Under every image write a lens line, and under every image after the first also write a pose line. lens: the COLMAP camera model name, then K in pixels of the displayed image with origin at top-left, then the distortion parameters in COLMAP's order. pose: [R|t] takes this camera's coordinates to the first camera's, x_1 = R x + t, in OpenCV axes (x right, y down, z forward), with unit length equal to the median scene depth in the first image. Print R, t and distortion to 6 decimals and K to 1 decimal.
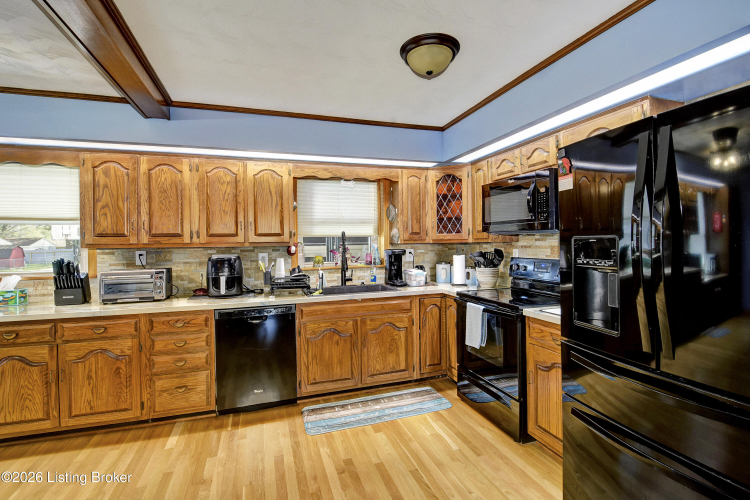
lens RADIAL K [[350.9, 0, 375.5], [0, 350.9, 244.5], [0, 0, 1]] dist [0.000490, -0.013740]
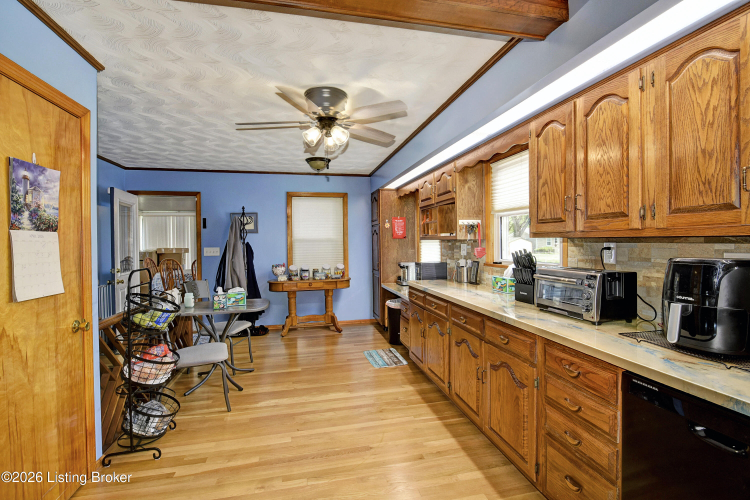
lens RADIAL K [[350.9, 0, 375.5], [0, 350.9, 244.5], [0, 0, 1]] dist [0.000490, -0.013740]
pose [[-0.095357, 0.021564, -0.995210, 0.031352], [0.004736, 0.999764, 0.021209, 0.006810], [0.995432, -0.002691, -0.095437, 0.683953]]
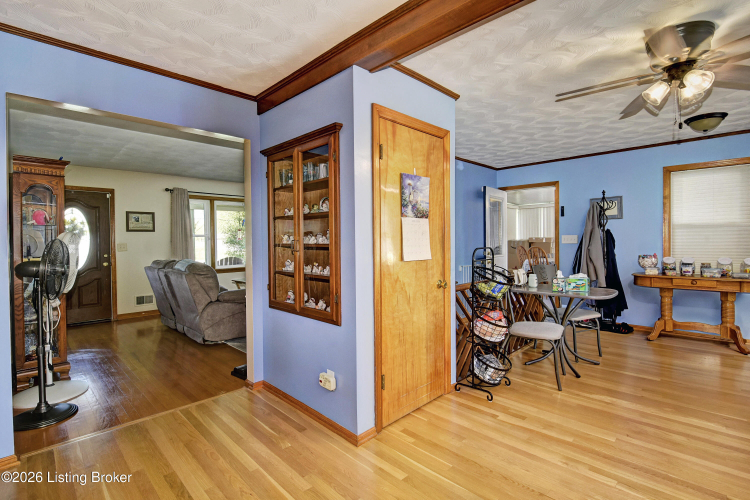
lens RADIAL K [[350.9, 0, 375.5], [0, 350.9, 244.5], [0, 0, 1]] dist [0.000490, -0.013740]
pose [[-0.892727, 0.029723, -0.449616, 0.021105], [0.018966, 0.999416, 0.028411, 0.027967], [0.450198, 0.016836, -0.892770, 0.798389]]
